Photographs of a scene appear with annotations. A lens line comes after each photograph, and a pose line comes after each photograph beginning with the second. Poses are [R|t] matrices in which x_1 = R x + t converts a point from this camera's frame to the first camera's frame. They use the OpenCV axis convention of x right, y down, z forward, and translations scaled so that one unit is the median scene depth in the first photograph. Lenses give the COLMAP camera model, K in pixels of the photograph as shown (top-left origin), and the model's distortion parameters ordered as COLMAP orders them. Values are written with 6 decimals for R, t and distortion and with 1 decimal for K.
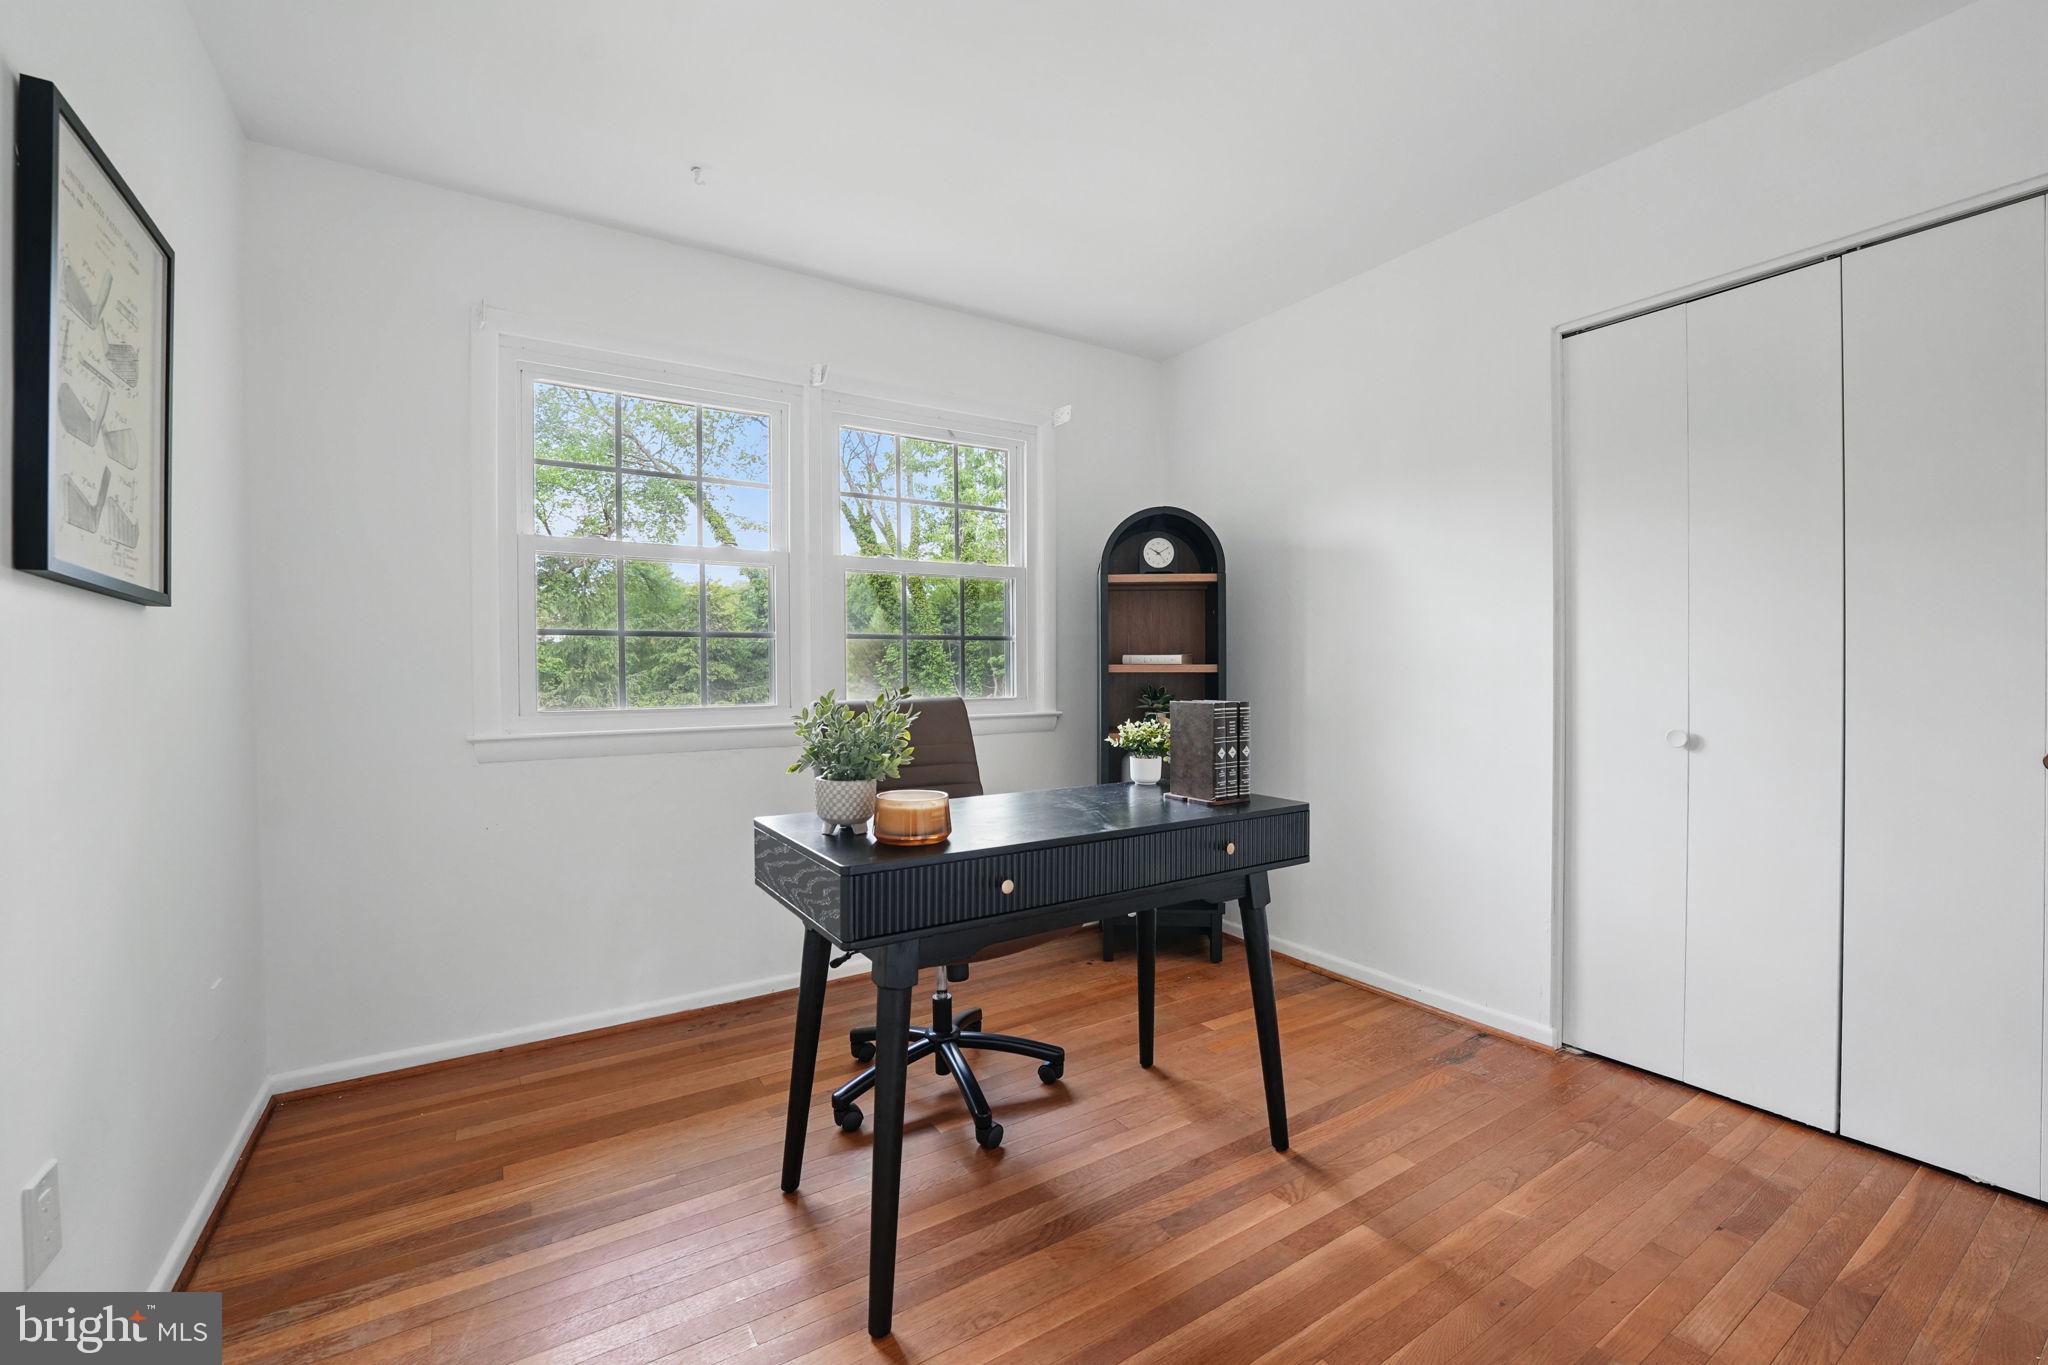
lens RADIAL K [[842.5, 0, 1006.7], [0, 842.5, 677.6], [0, 0, 1]] dist [-0.028108, 0.002146]
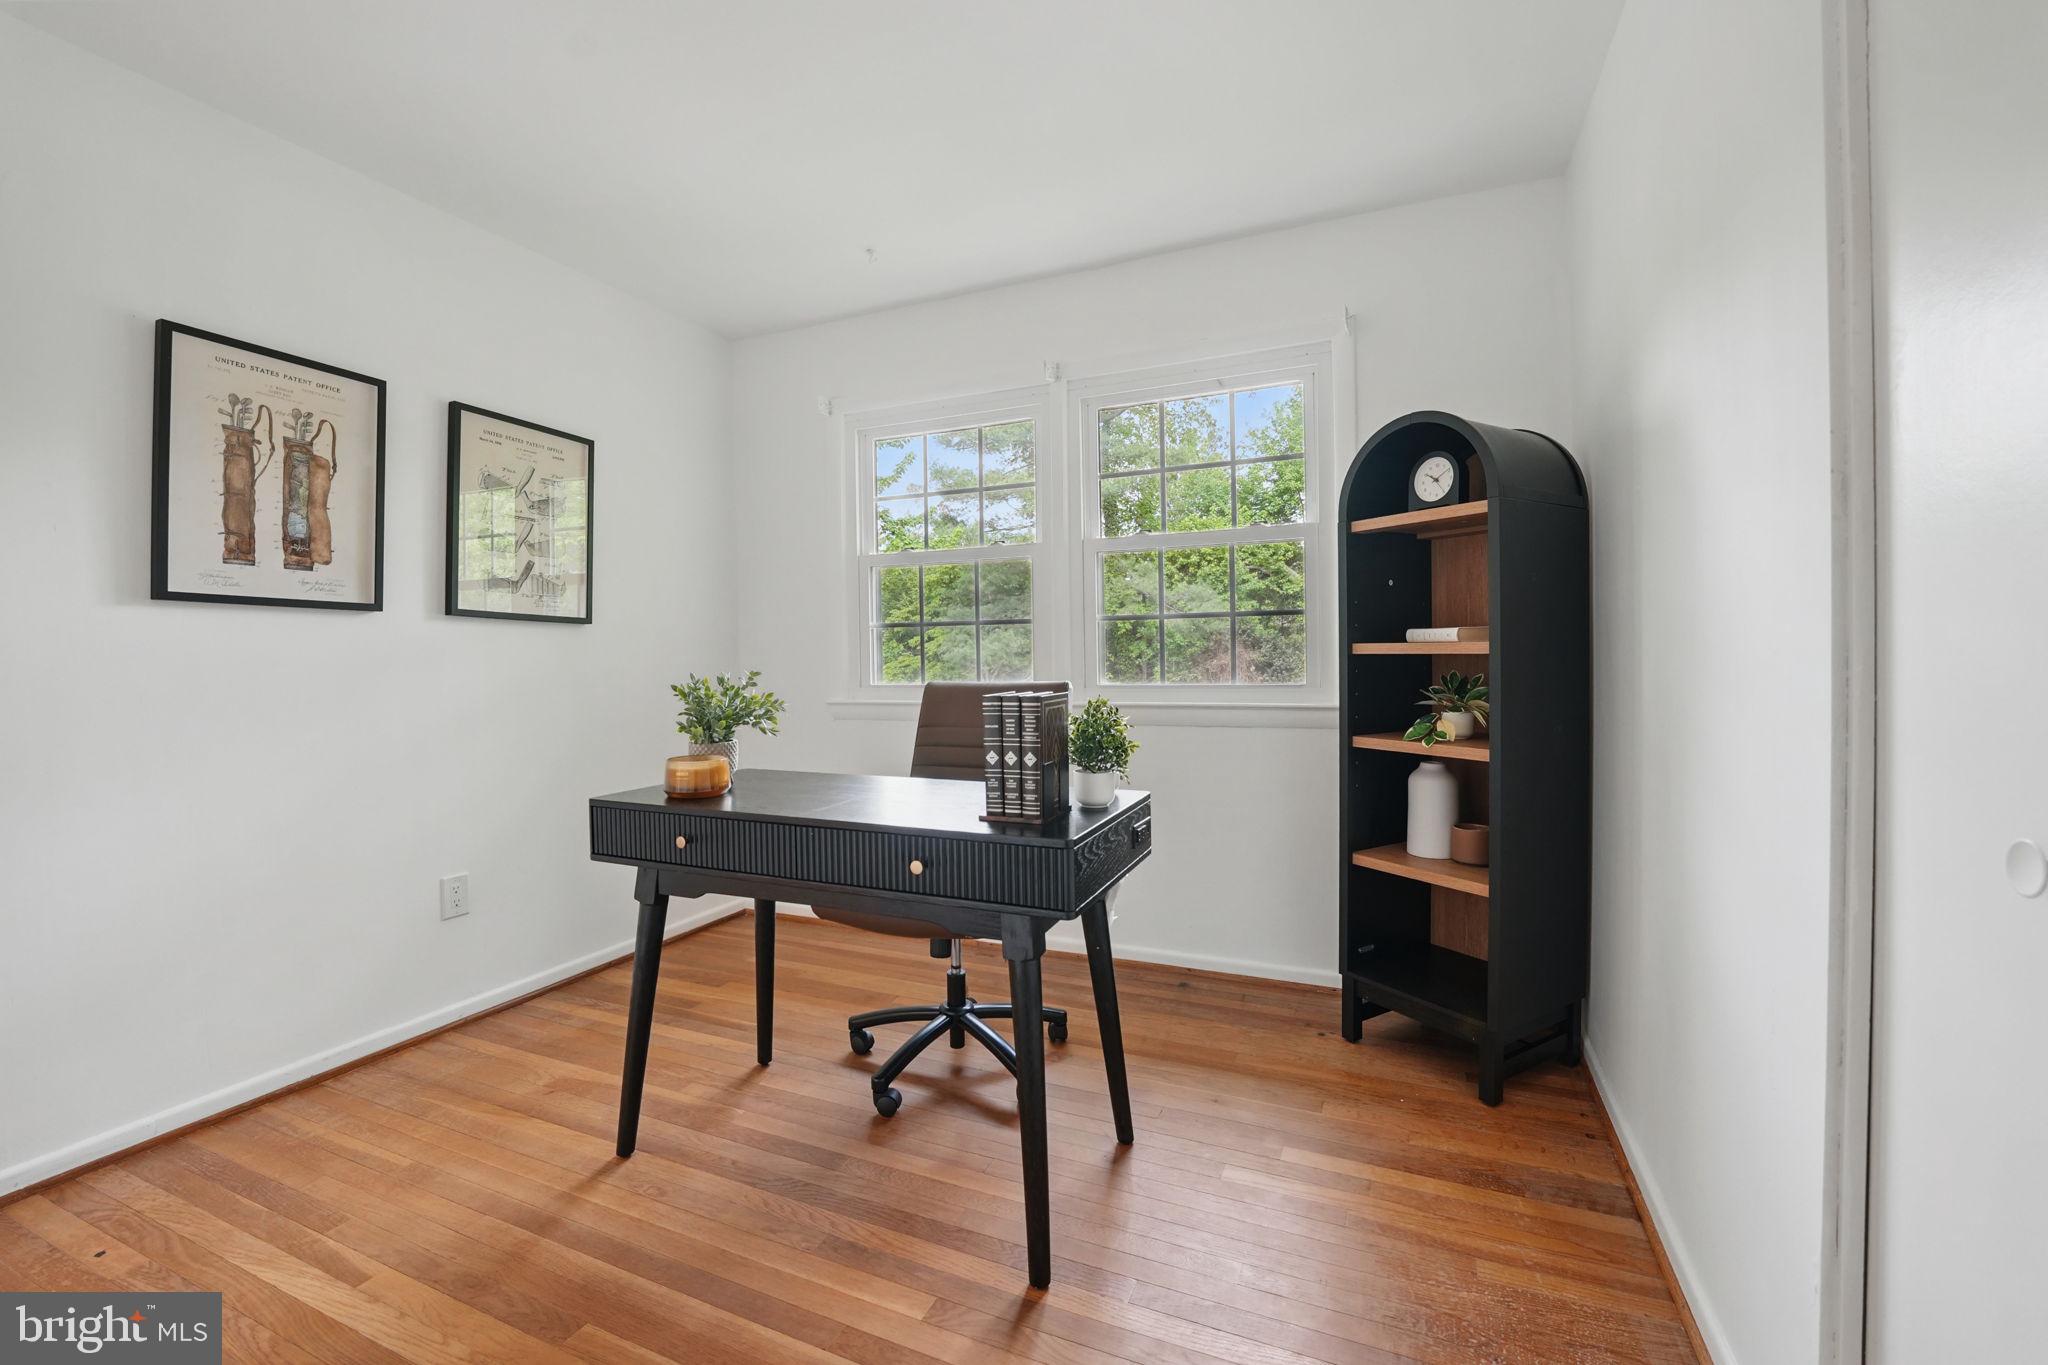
lens RADIAL K [[842.5, 0, 1003.3], [0, 842.5, 668.5], [0, 0, 1]] dist [-0.028108, 0.002146]
pose [[0.556146, 0.010784, -0.831015, 0.652168], [0.001706, 0.999899, 0.014118, -0.004964], [0.831083, -0.009269, 0.556072, 0.389214]]
